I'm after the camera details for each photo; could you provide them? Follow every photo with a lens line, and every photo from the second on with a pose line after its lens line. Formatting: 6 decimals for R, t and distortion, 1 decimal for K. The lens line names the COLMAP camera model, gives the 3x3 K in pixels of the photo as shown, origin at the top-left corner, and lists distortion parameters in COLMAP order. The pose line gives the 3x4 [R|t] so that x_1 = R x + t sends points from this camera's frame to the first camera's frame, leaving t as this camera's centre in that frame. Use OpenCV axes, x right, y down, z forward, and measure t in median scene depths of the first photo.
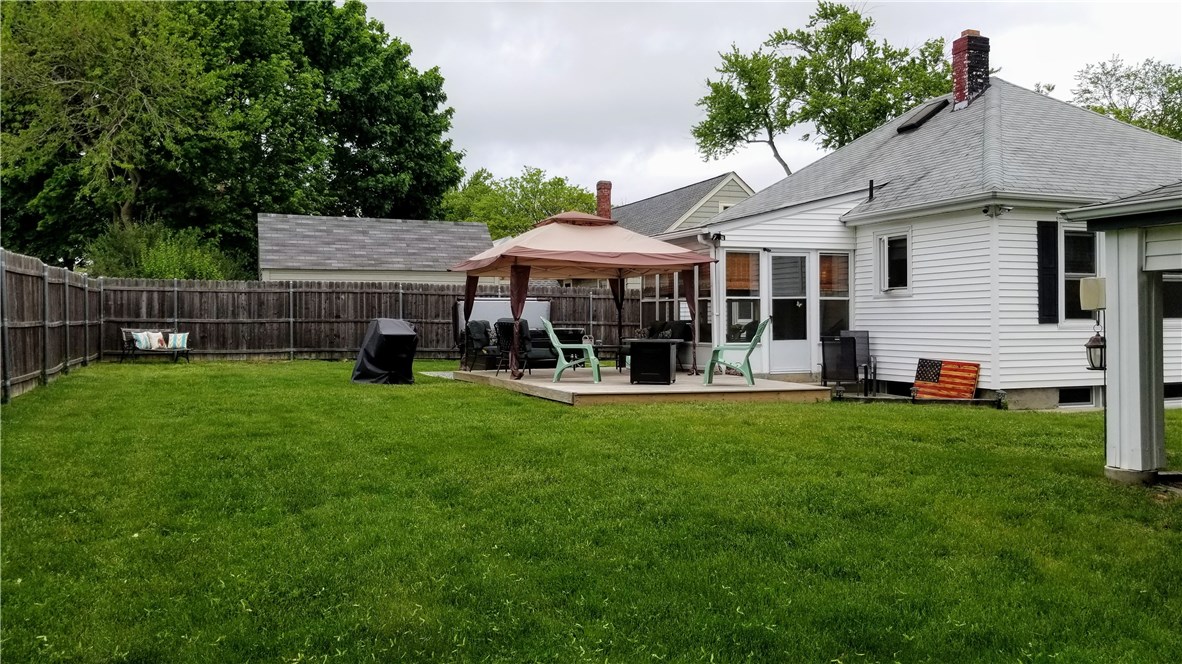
lens RADIAL K [[924.4, 0, 581.8], [0, 924.4, 313.1], [0, 0, 1]] dist [0.086800, -0.138806]
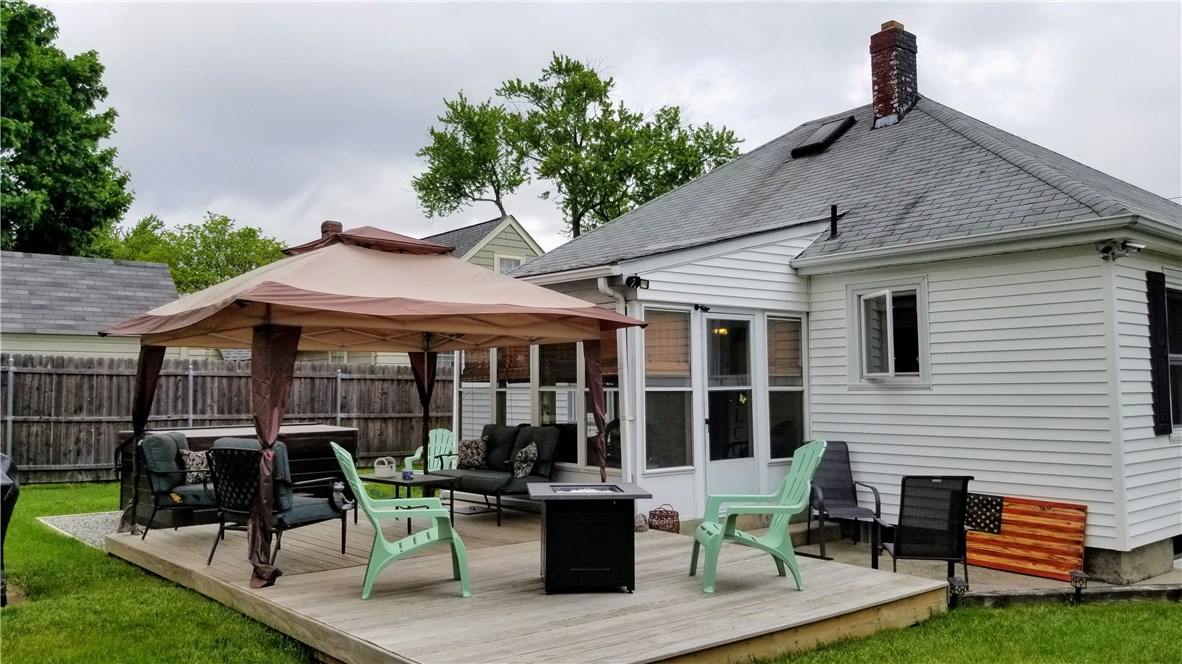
lens RADIAL K [[924.4, 0, 573.7], [0, 924.4, 323.6], [0, 0, 1]] dist [0.086800, -0.138806]
pose [[0.948156, 0.019553, 0.317202, -0.051294], [0.000310, 0.998048, -0.062446, -0.016415], [-0.317804, 0.059307, 0.946300, 0.360824]]
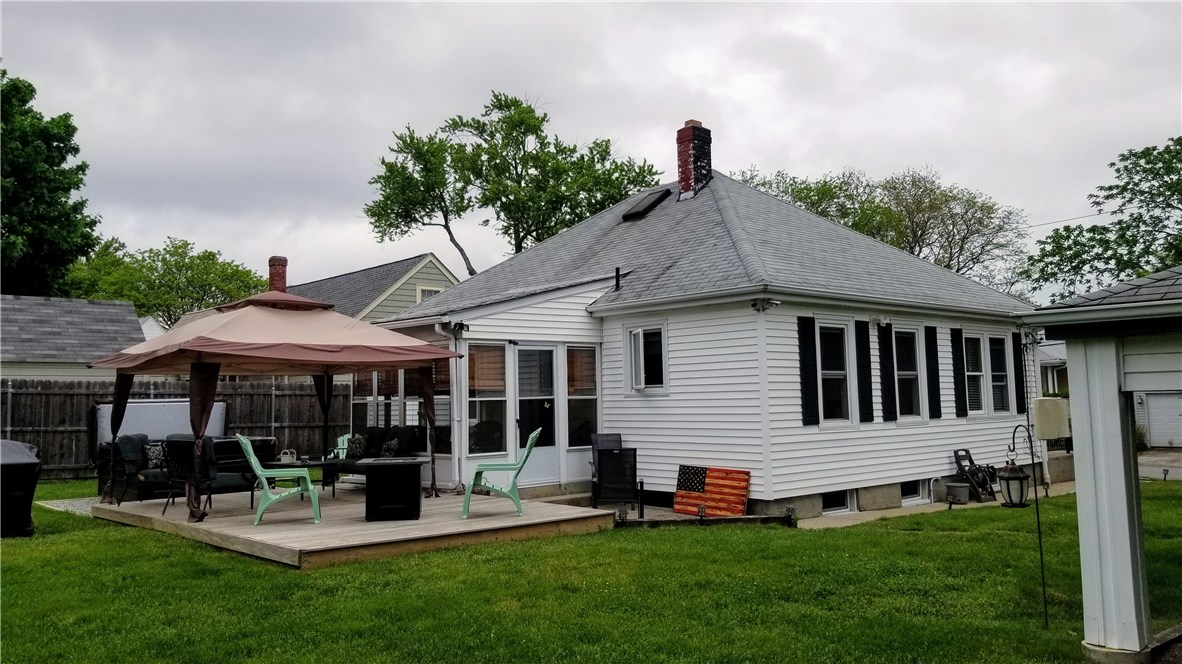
lens RADIAL K [[924.4, 0, 579.6], [0, 924.4, 309.1], [0, 0, 1]] dist [0.086800, -0.138806]
pose [[0.934996, 0.019844, 0.354101, -0.036655], [0.013199, 0.995795, -0.090657, -0.015819], [-0.354411, 0.089438, 0.930803, 0.136165]]
